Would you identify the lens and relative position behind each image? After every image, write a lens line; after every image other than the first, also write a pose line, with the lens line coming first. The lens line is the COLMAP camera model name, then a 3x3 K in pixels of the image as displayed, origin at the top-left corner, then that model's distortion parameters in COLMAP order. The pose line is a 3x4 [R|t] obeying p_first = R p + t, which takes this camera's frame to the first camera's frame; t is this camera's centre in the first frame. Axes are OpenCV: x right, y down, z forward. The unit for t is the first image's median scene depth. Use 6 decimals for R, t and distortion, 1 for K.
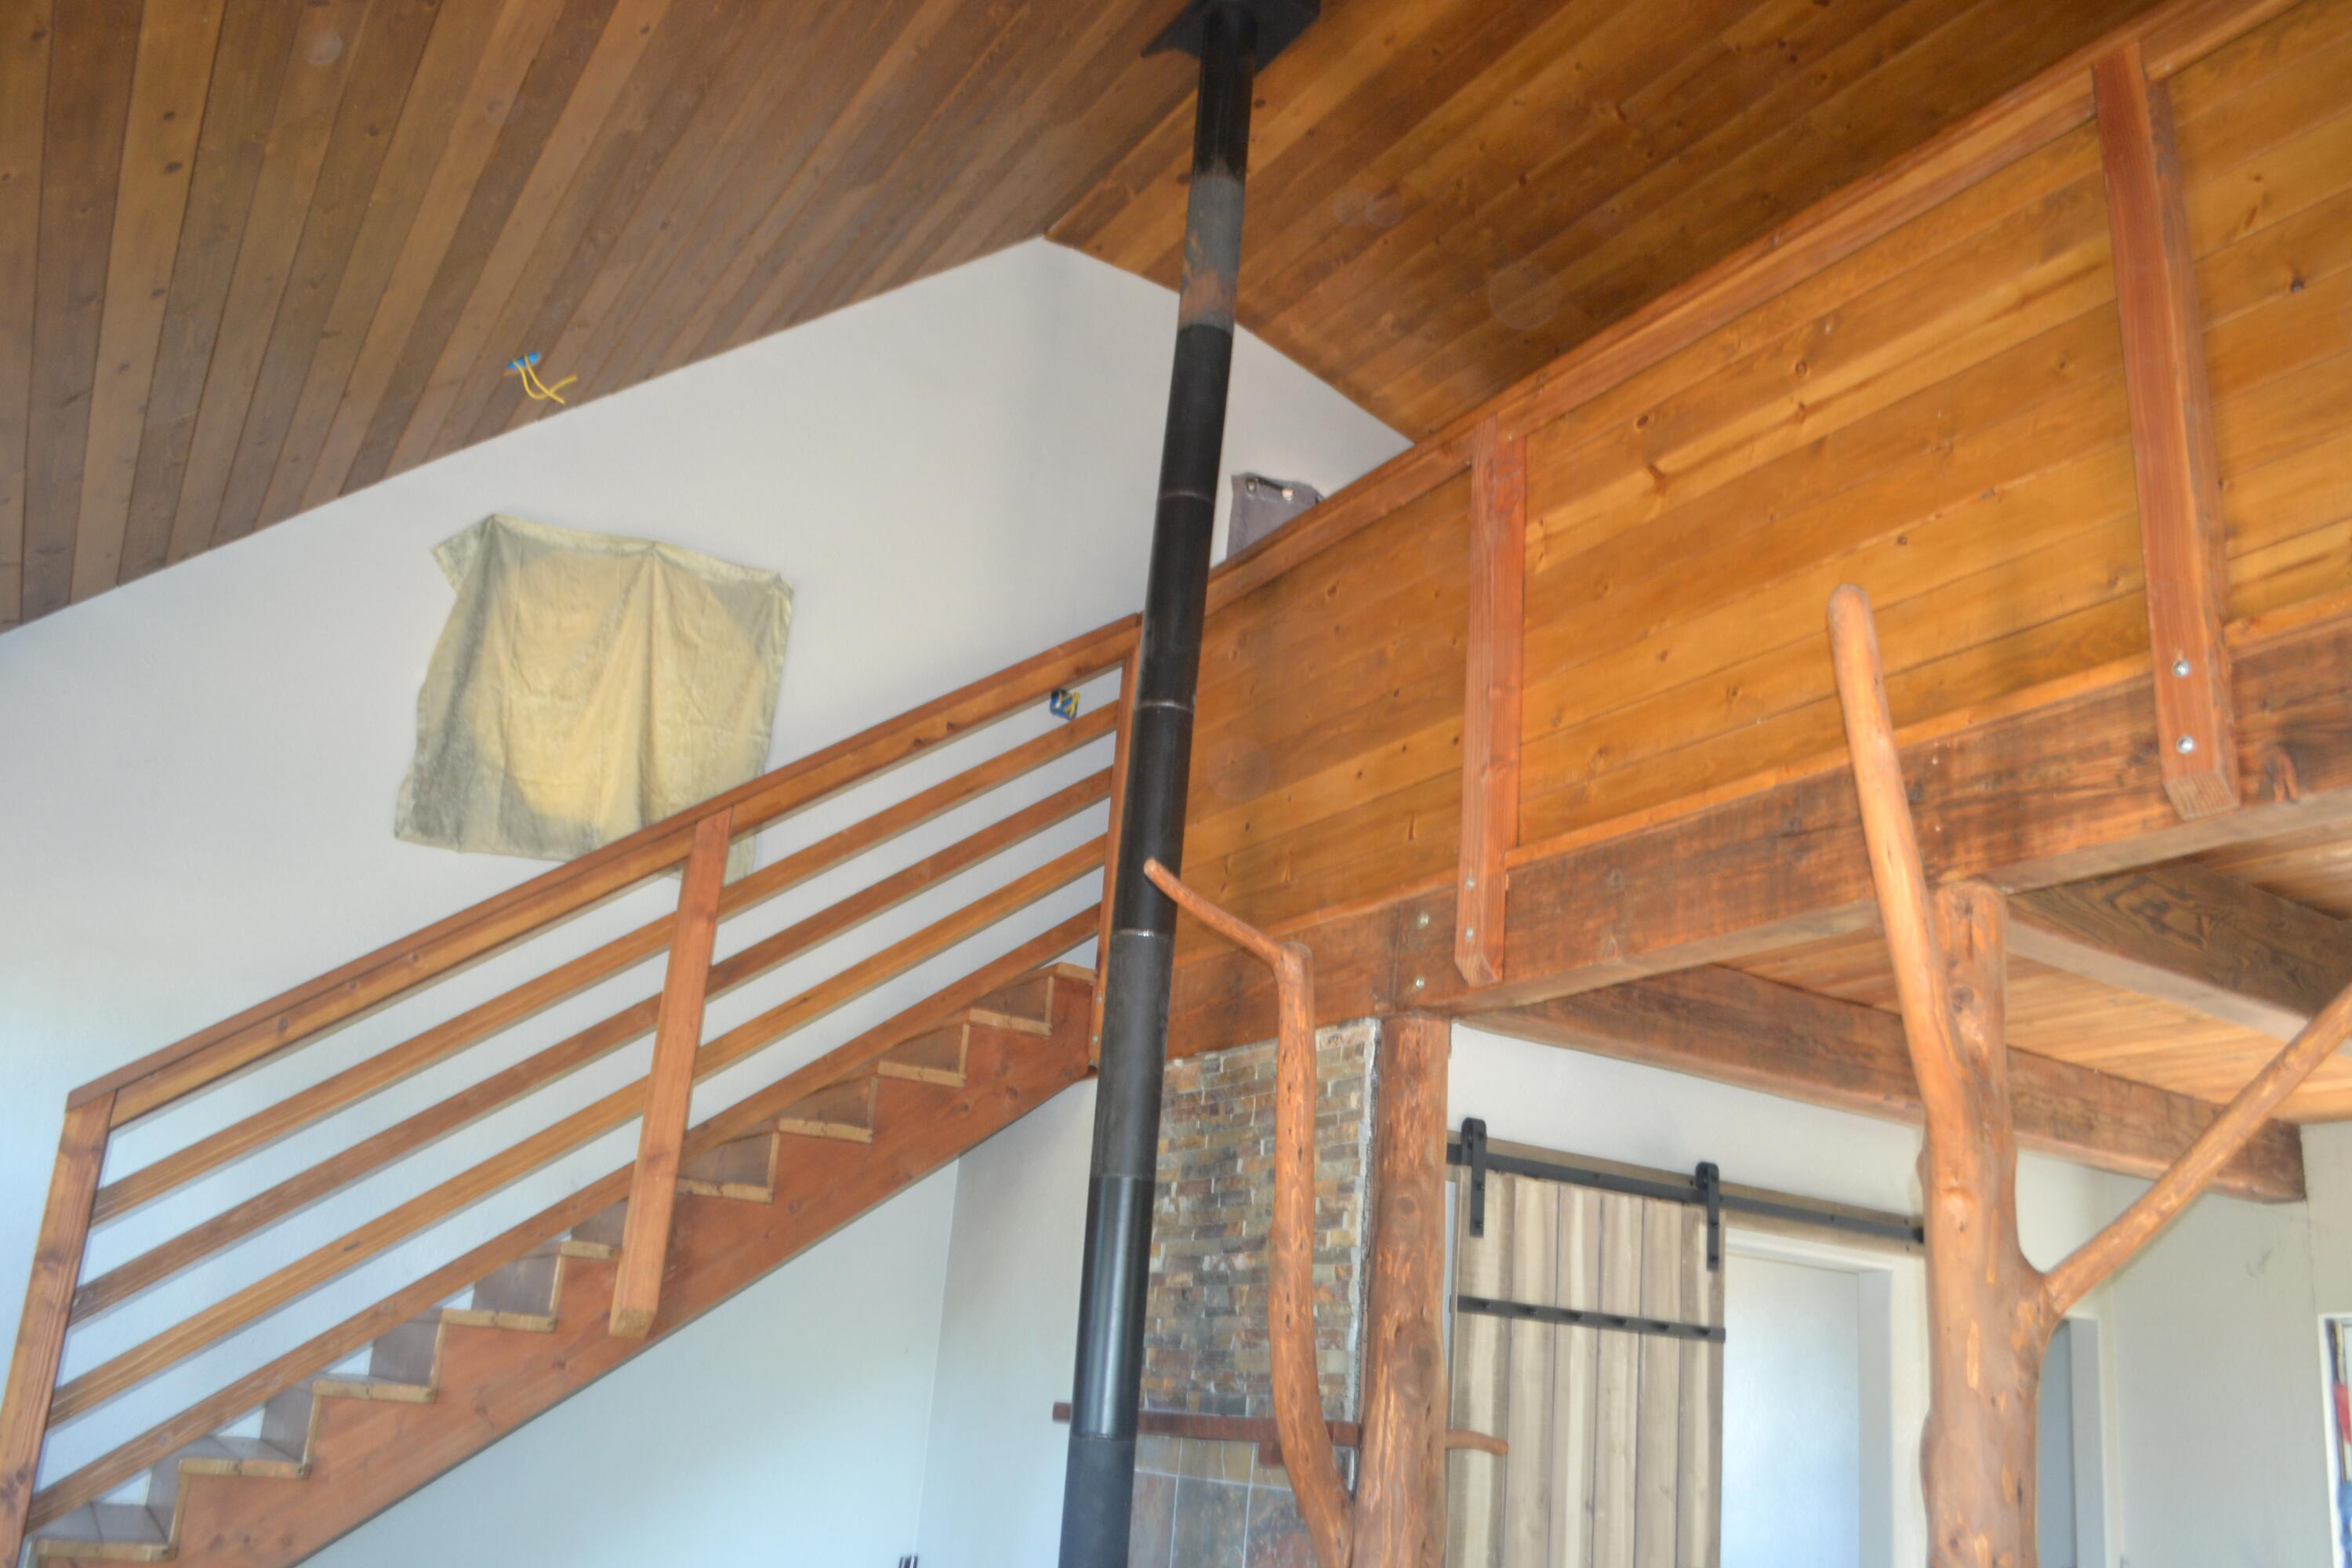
lens RADIAL K [[1883.7, 0, 1170.2], [0, 1883.7, 827.5], [0, 0, 1]] dist [-0.070199, 0.003701]
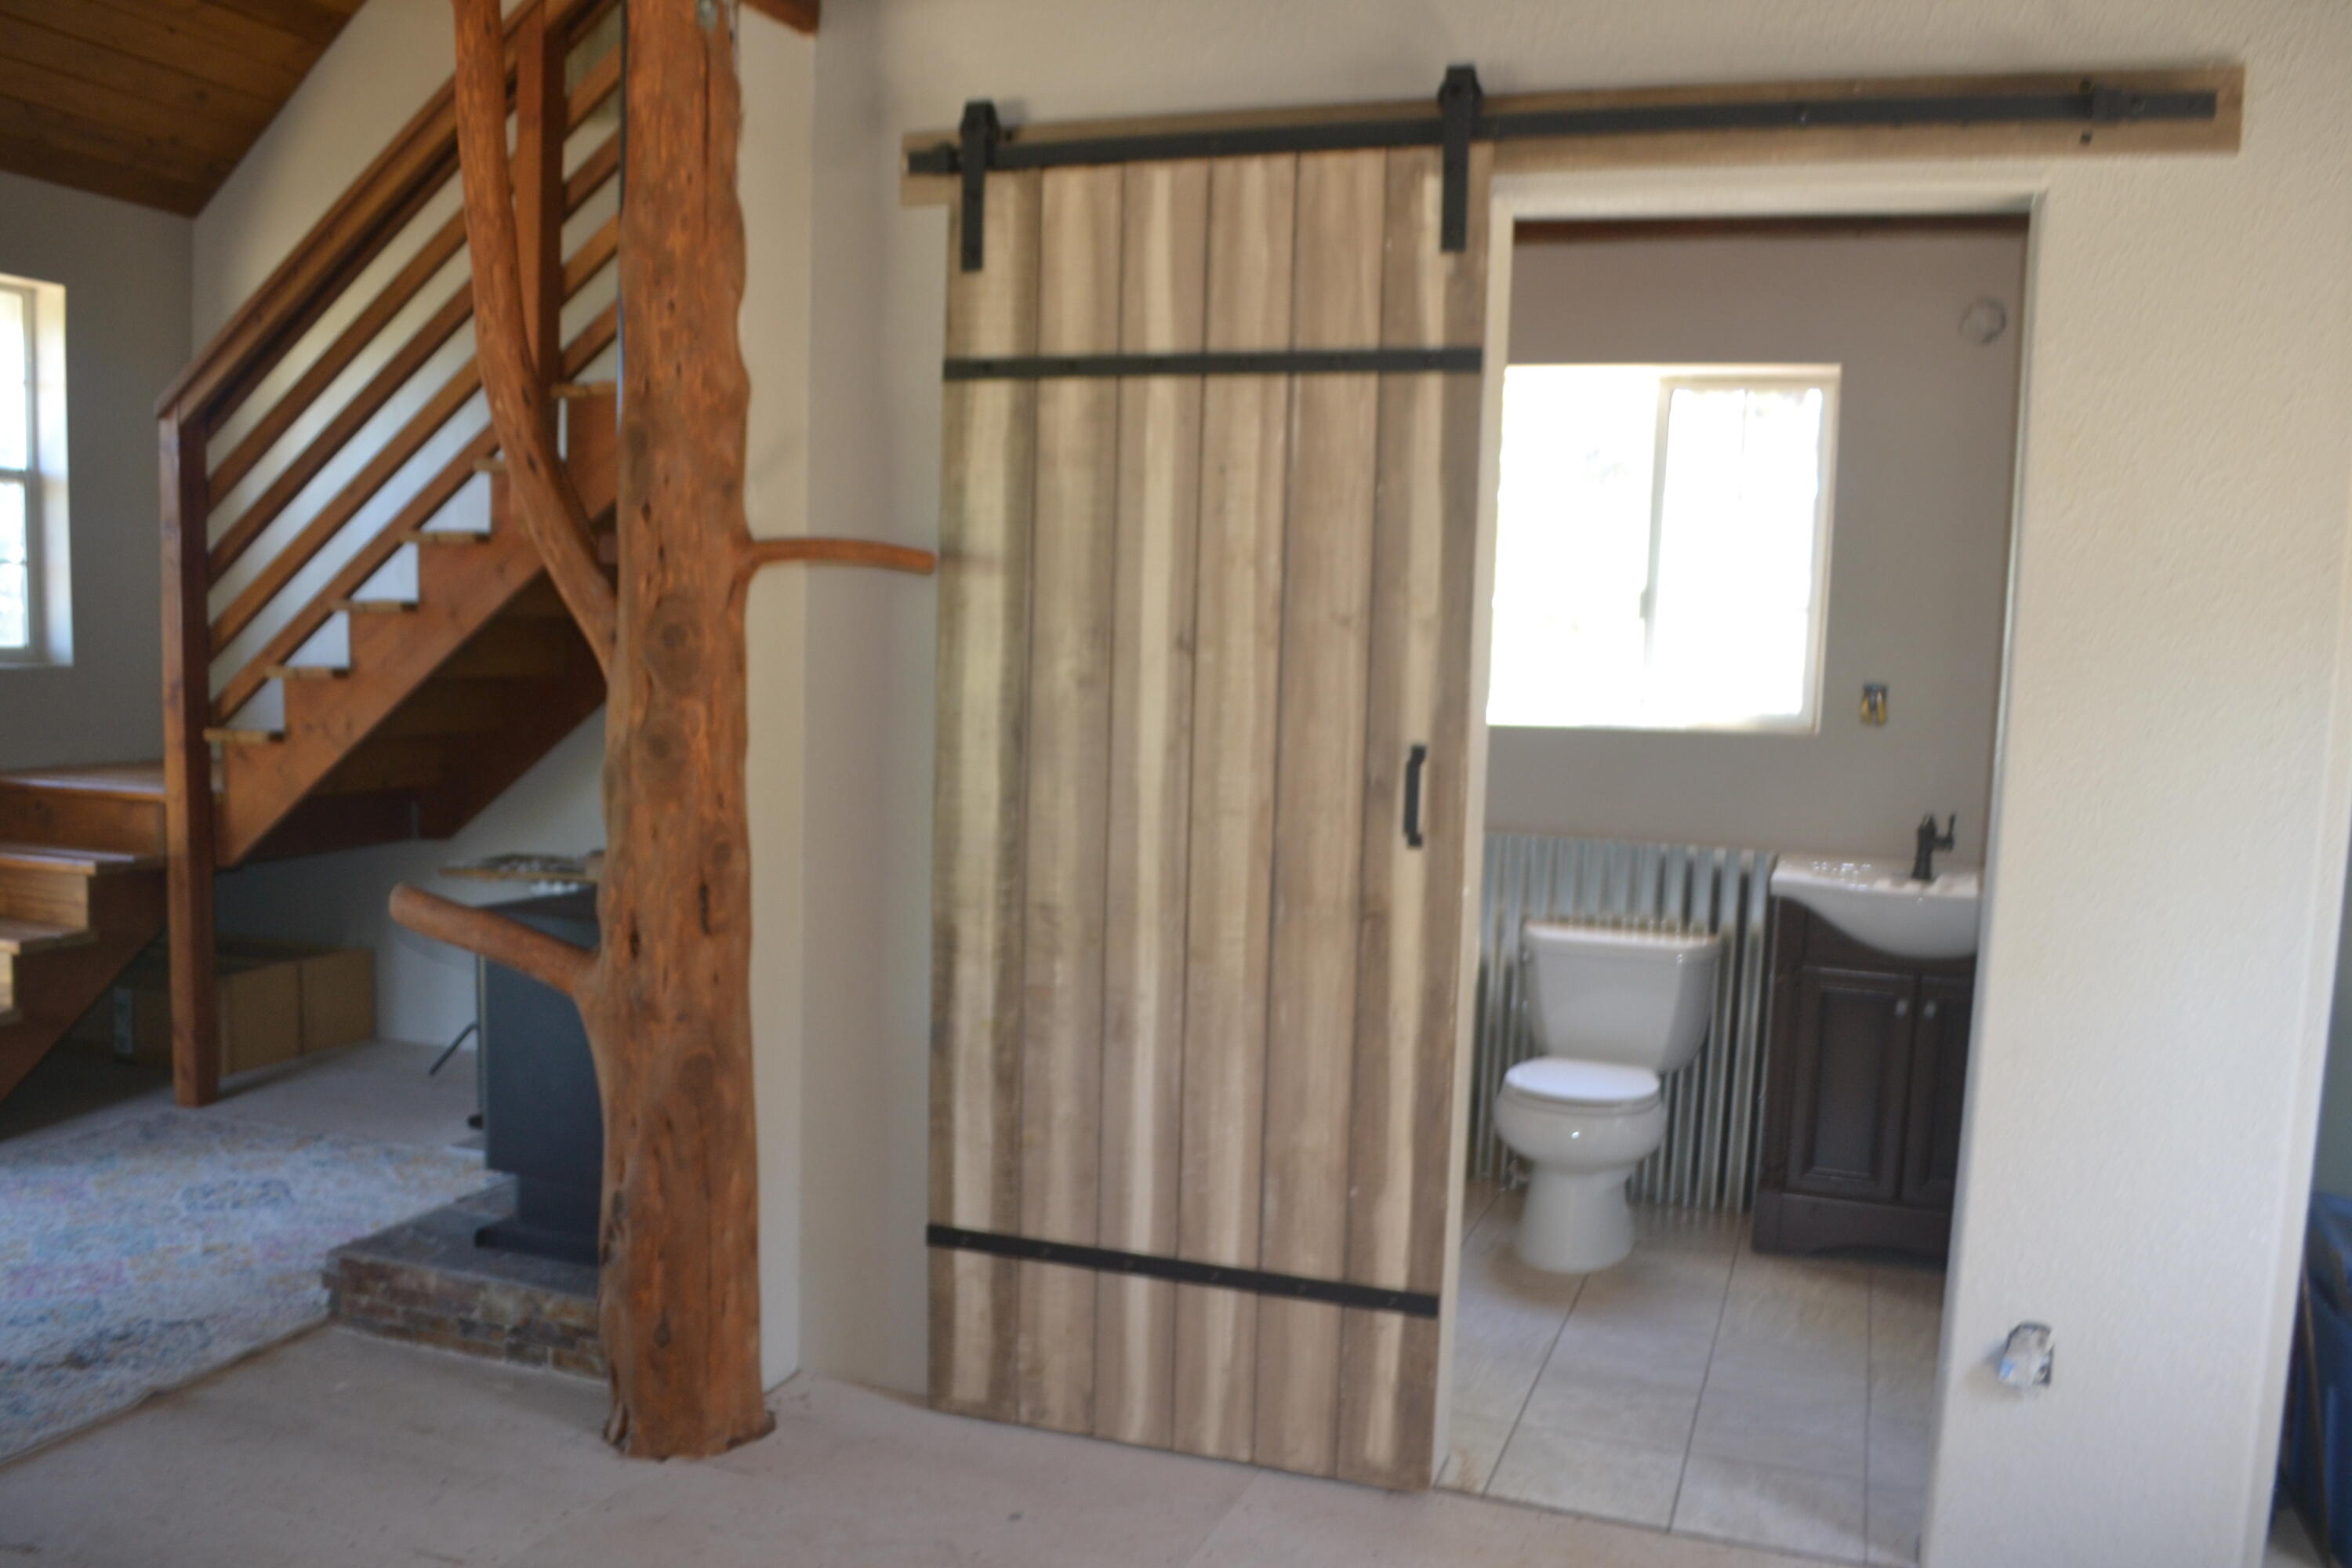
lens RADIAL K [[1885.2, 0, 1178.6], [0, 1885.2, 837.0], [0, 0, 1]] dist [-0.075403, 0.009242]
pose [[0.613988, 0.019980, -0.789063, 0.739919], [0.251123, 0.942791, 0.219277, 0.274694], [0.748302, -0.332785, 0.573845, 0.573002]]
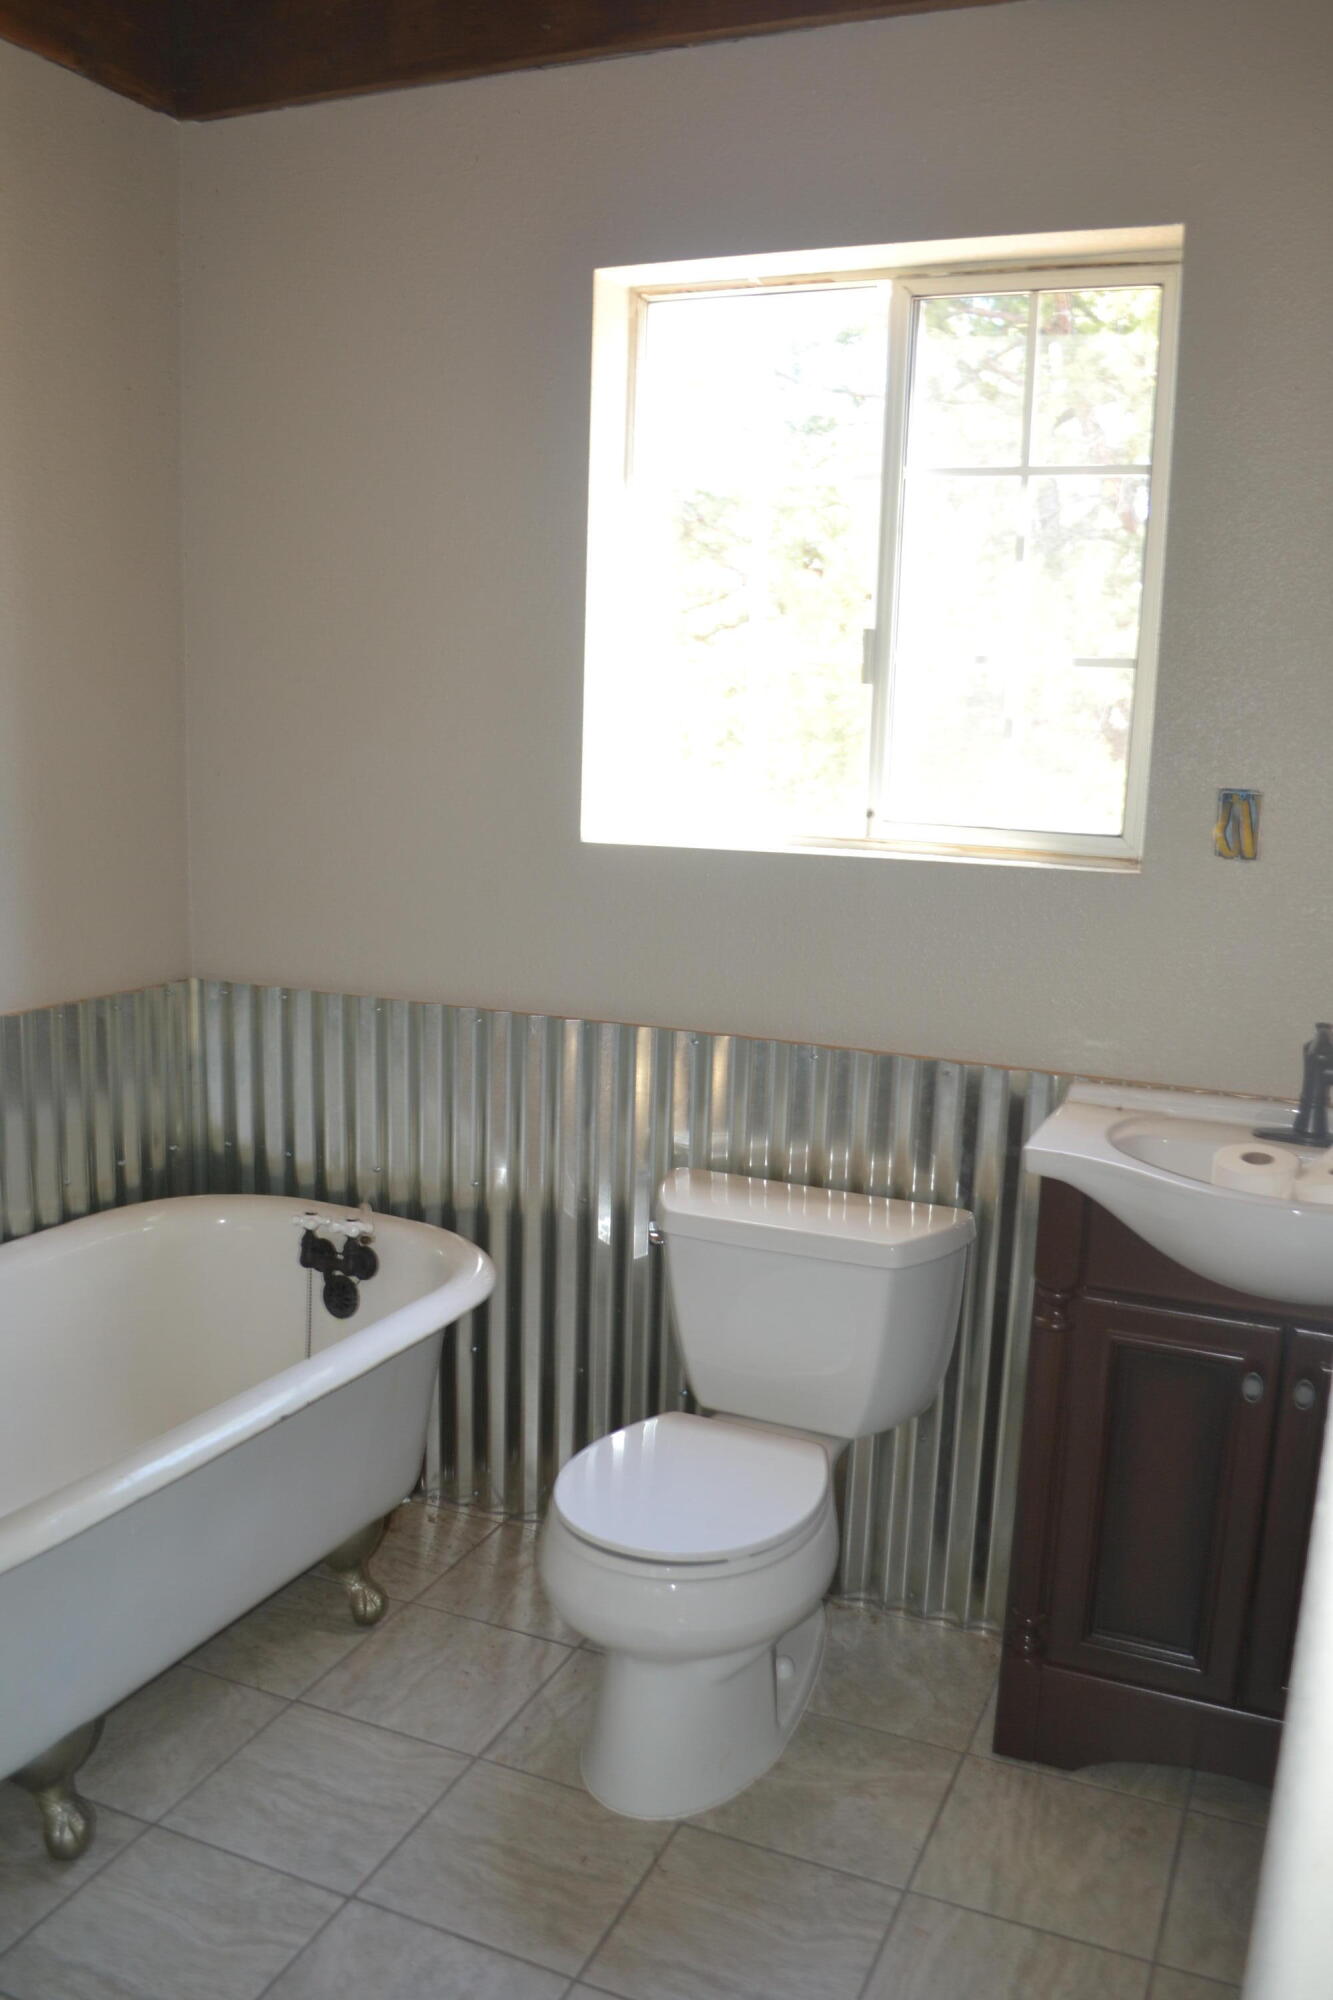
lens RADIAL K [[1603.1, 0, 666.5], [0, 1603.1, 1000.0], [0, 0, 1]] dist [-0.075403, 0.009242]
pose [[0.581365, 0.079045, -0.809794, 0.490997], [0.262252, 0.923949, 0.278463, 0.381782], [0.770220, -0.374259, 0.516422, 1.016745]]
